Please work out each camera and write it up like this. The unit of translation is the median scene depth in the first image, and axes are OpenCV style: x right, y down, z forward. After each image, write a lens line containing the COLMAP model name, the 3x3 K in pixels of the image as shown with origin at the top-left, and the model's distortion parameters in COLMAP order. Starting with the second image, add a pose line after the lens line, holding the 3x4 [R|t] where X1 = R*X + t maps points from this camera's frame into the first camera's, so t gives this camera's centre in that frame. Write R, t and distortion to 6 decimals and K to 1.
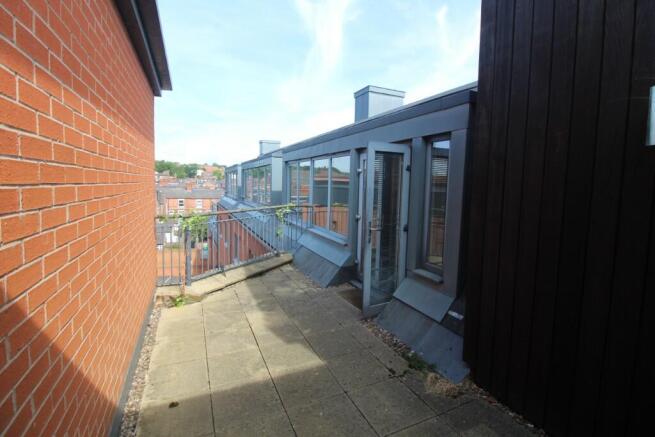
lens RADIAL K [[303.1, 0, 328.8], [0, 303.1, 209.1], [0, 0, 1]] dist [-0.025042, -0.001200]
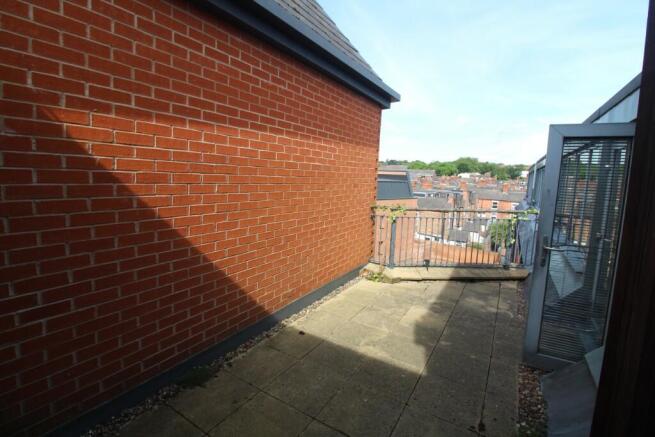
lens RADIAL K [[303.1, 0, 328.8], [0, 303.1, 209.1], [0, 0, 1]] dist [-0.025042, -0.001200]
pose [[0.552593, 0.096964, -0.827791, 0.349277], [-0.100705, 0.993700, 0.049172, -0.006850], [0.827345, 0.056191, 0.558877, 0.137267]]
